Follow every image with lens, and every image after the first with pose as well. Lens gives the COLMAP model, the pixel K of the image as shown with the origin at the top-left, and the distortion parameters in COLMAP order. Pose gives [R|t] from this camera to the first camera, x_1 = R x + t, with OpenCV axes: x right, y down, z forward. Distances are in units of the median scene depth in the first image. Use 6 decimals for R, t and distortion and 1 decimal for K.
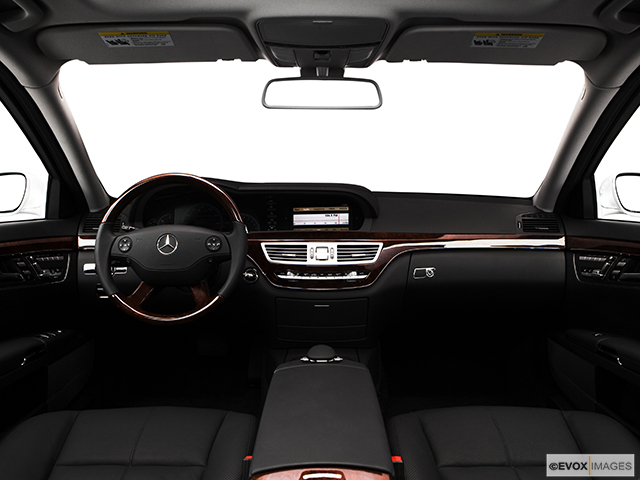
lens RADIAL K [[416.2, 0, 320.0], [0, 416.2, 240.0], [0, 0, 1]] dist [-0.047715, 0.002173]
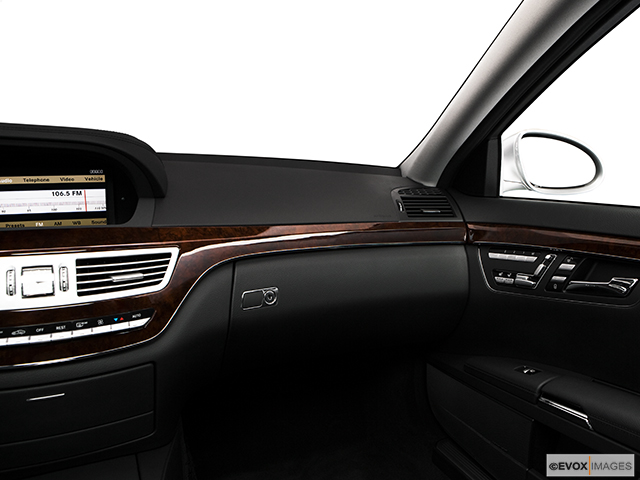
lens RADIAL K [[416.2, 0, 320.0], [0, 416.2, 240.0], [0, 0, 1]] dist [-0.047715, 0.002173]
pose [[0.878535, -0.056358, 0.474342, 0.065463], [0.028480, 0.997429, 0.065759, -0.030582], [-0.476829, -0.044262, 0.877881, 0.487008]]
